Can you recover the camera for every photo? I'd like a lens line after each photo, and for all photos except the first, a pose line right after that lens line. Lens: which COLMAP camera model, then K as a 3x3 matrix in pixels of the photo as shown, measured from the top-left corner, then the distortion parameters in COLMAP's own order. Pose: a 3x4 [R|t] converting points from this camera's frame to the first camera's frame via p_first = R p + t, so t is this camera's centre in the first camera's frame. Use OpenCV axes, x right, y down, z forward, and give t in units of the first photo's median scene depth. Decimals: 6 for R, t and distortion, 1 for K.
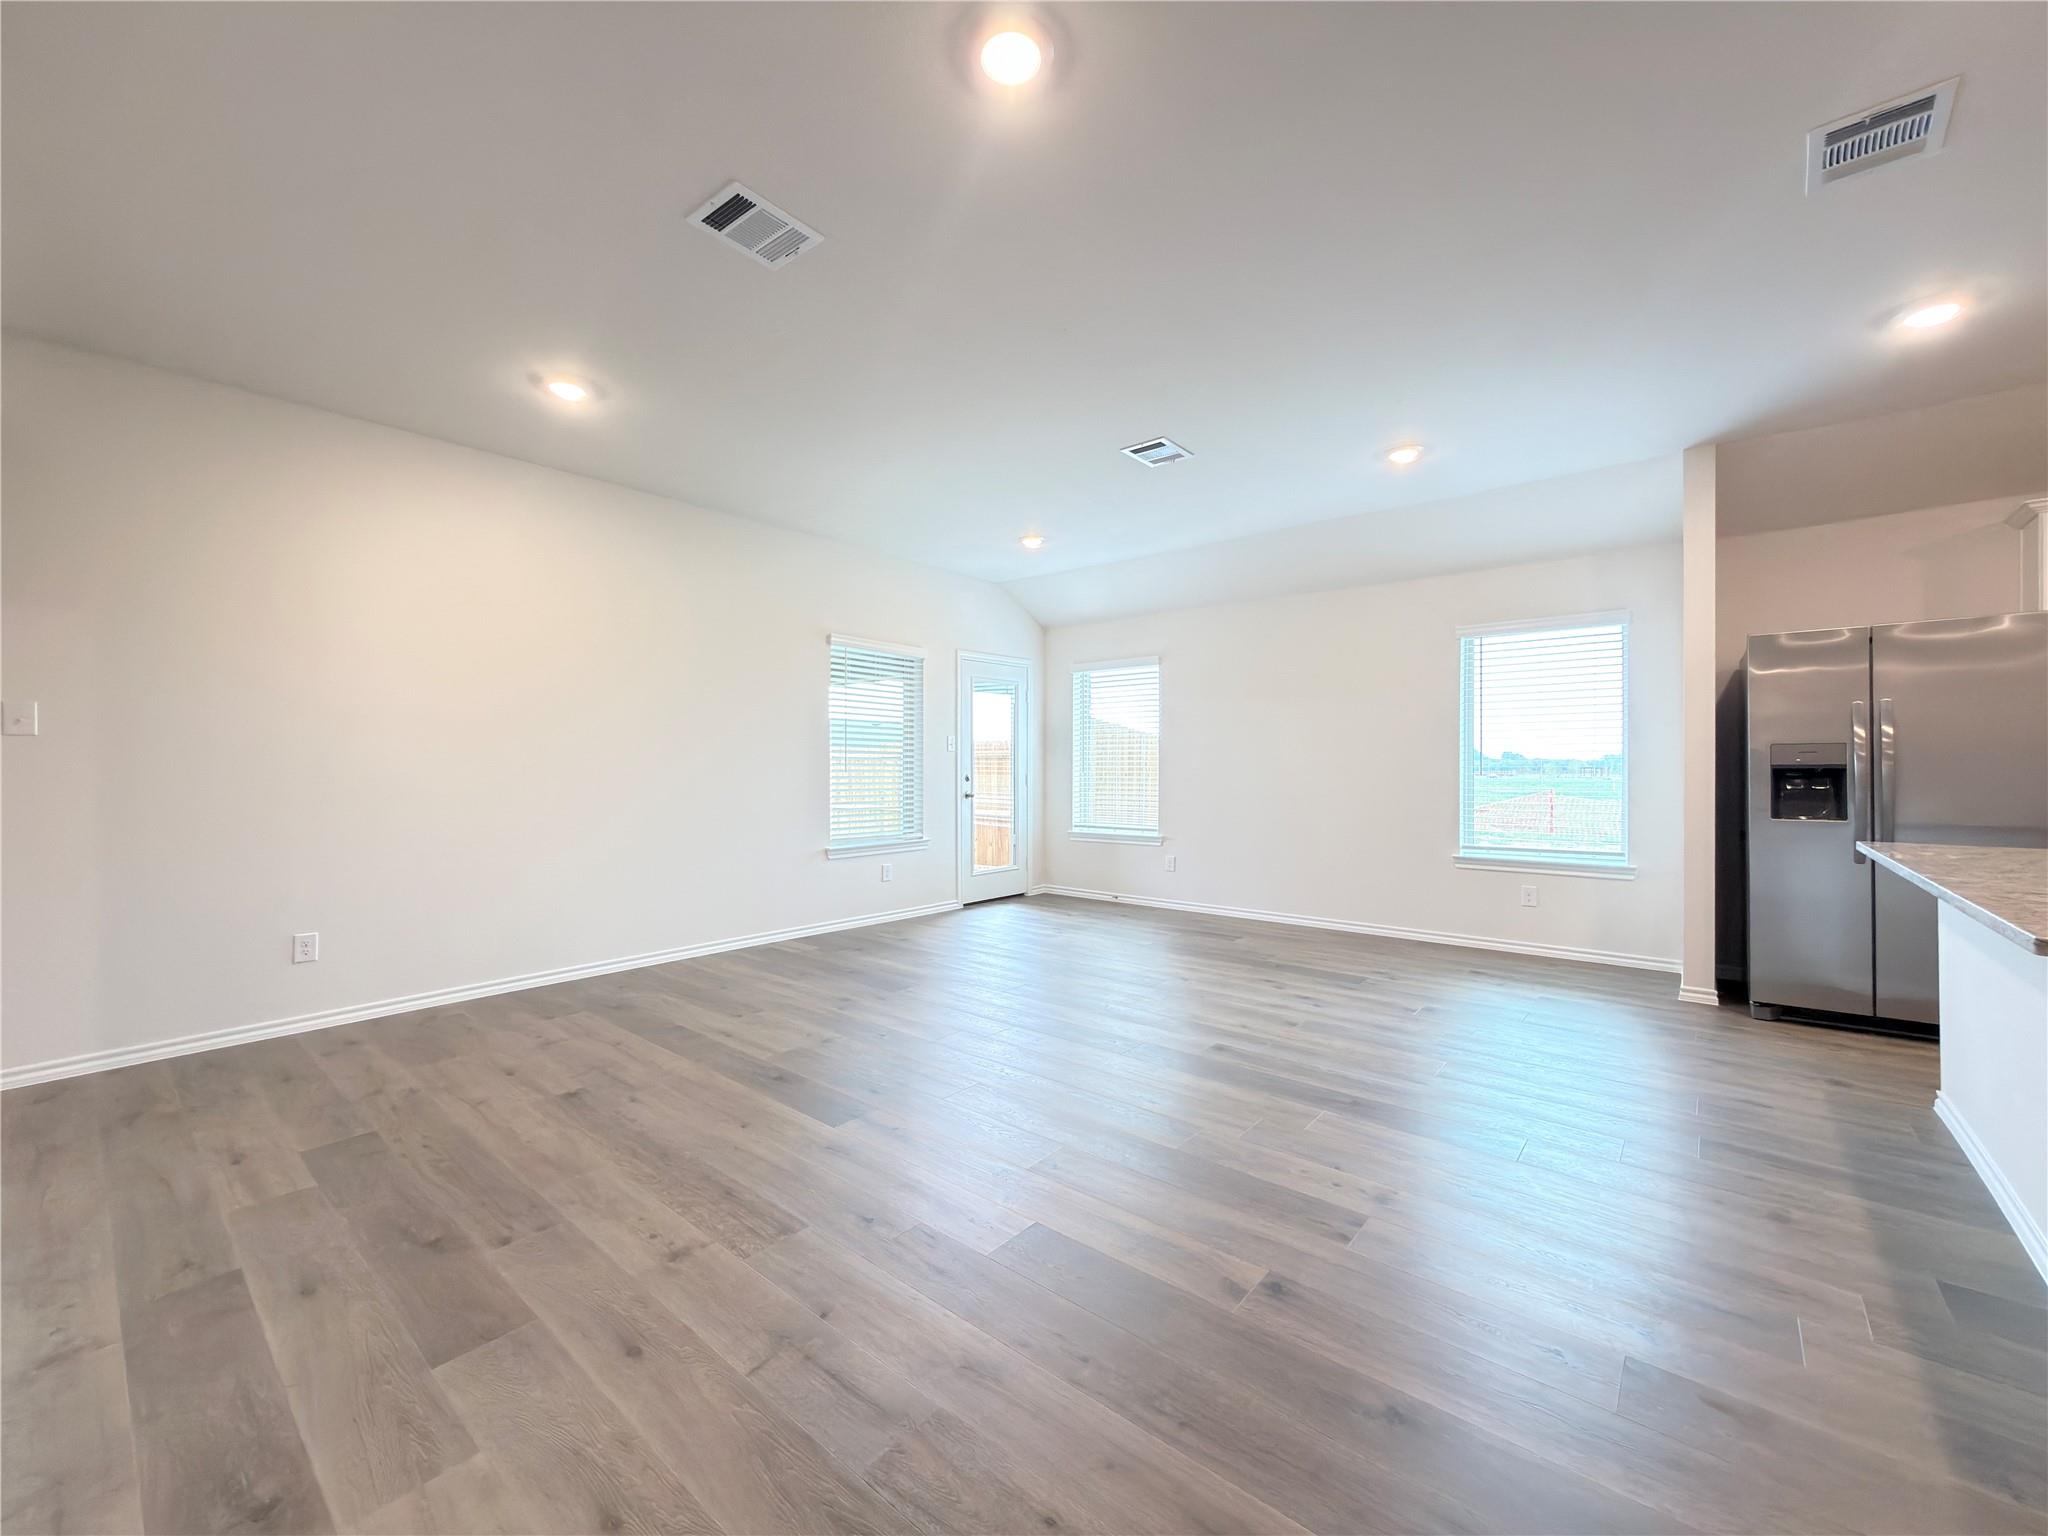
lens RADIAL K [[818.1, 0, 1032.2], [0, 818.1, 739.4], [0, 0, 1]] dist [-0.000125, -0.000157]
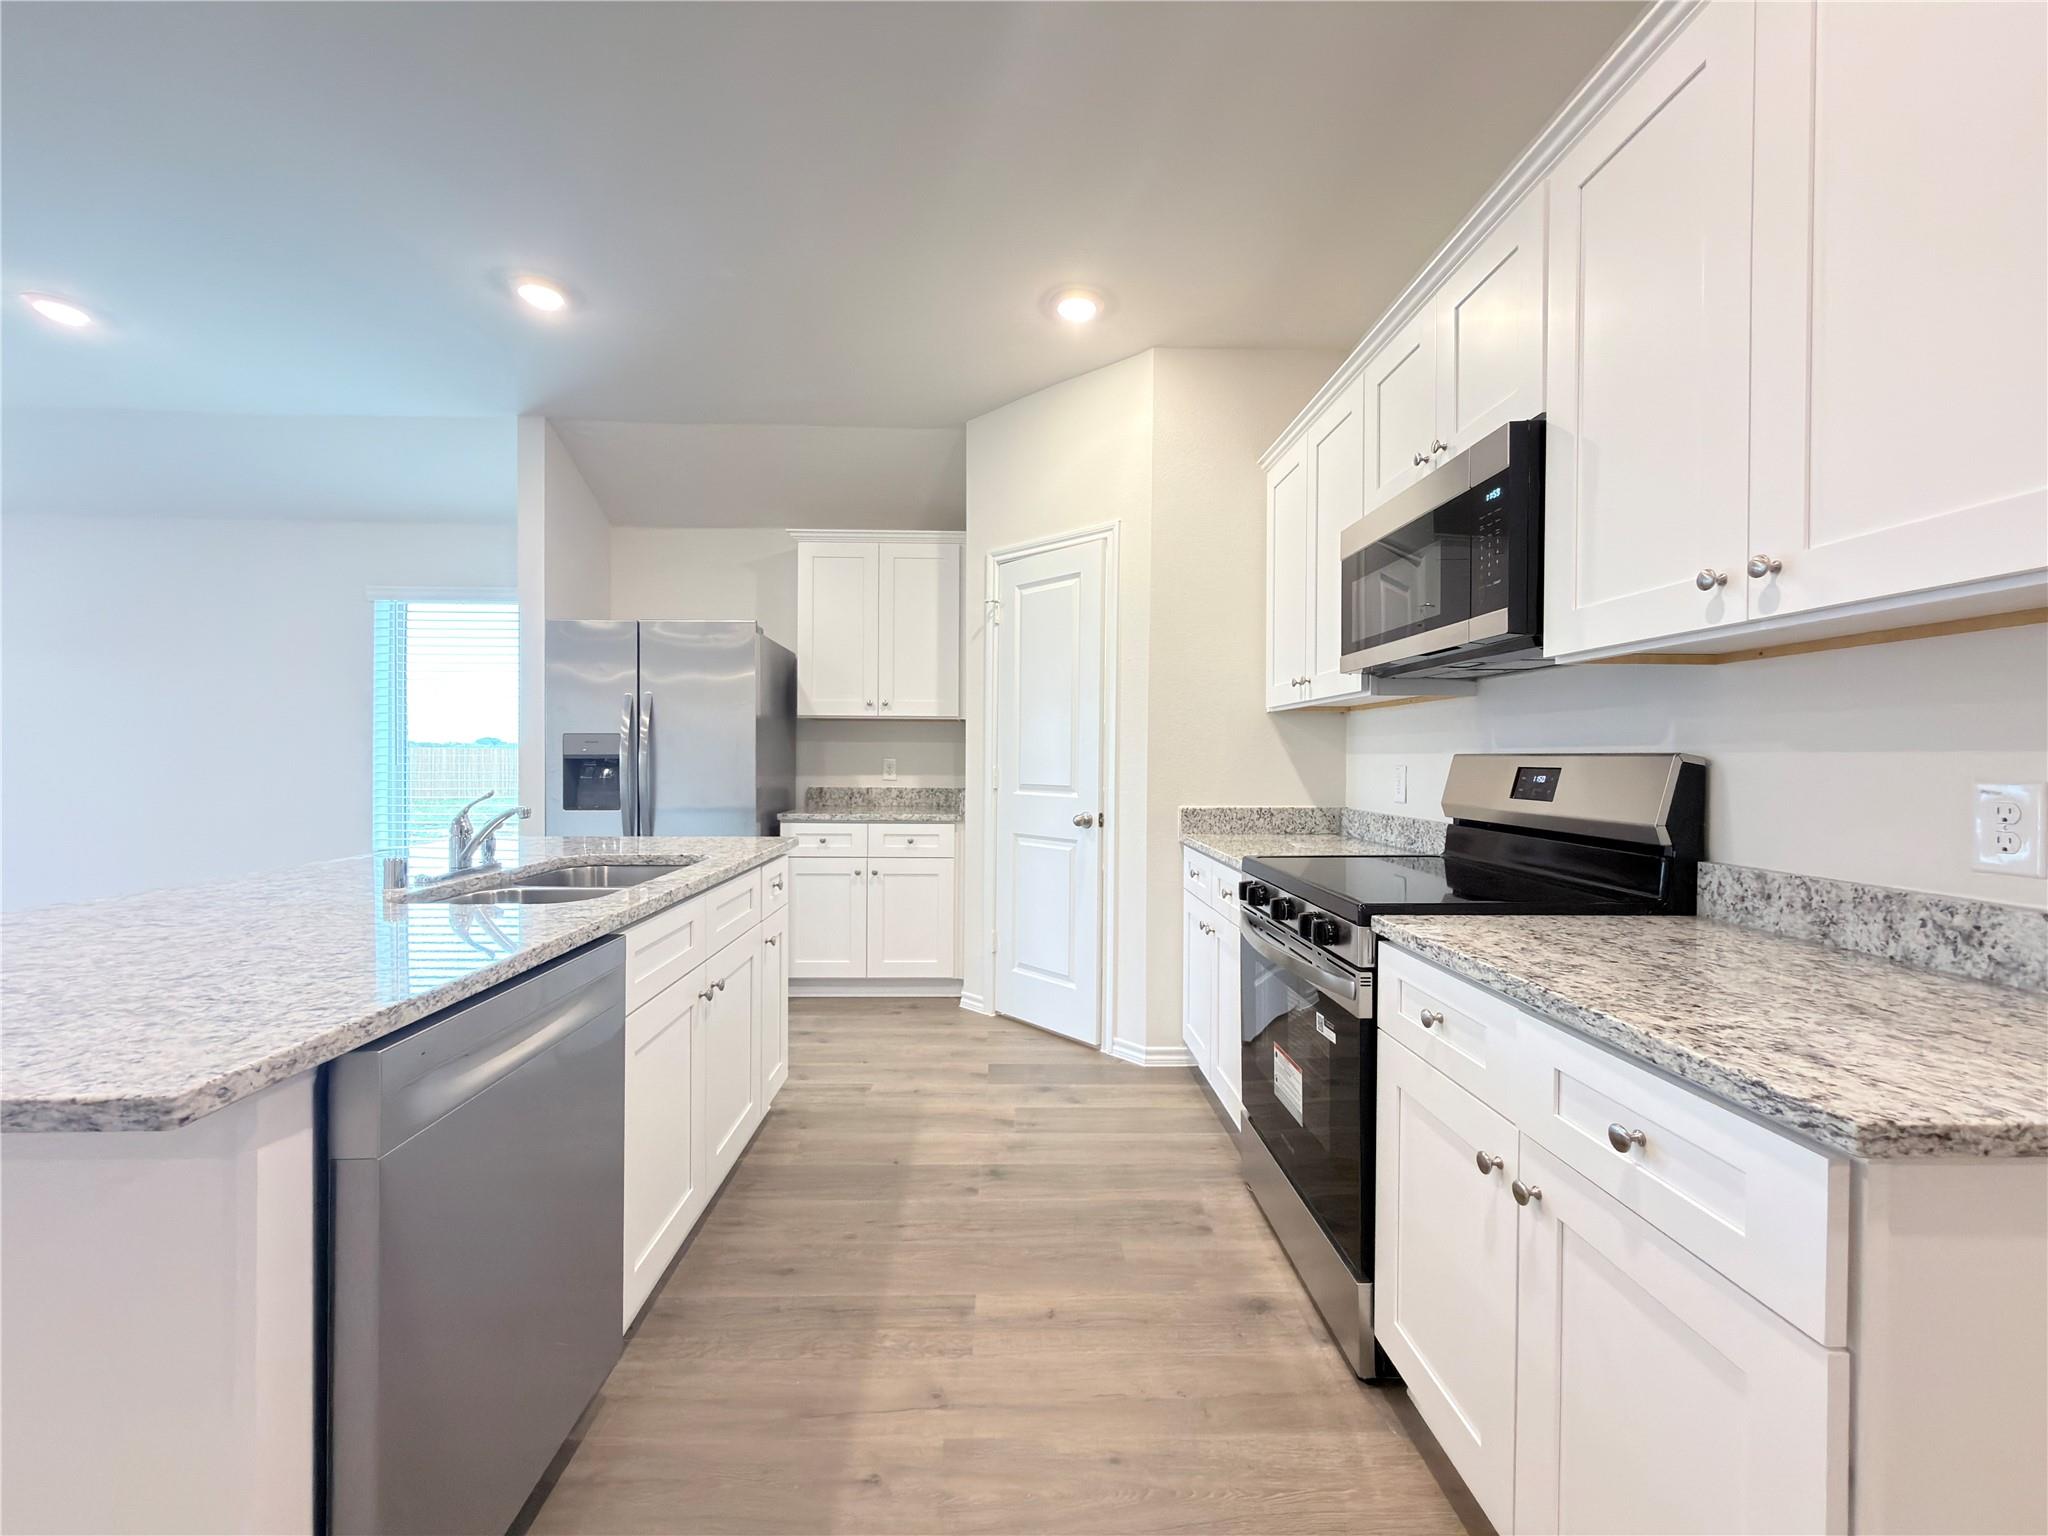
lens RADIAL K [[818.1, 0, 1025.1], [0, 818.1, 761.6], [0, 0, 1]] dist [-0.000125, -0.000157]
pose [[0.748912, -0.002998, 0.662663, 0.705289], [-0.025373, 0.999127, 0.033195, -0.008080], [-0.662184, -0.041674, 0.748182, -0.102211]]
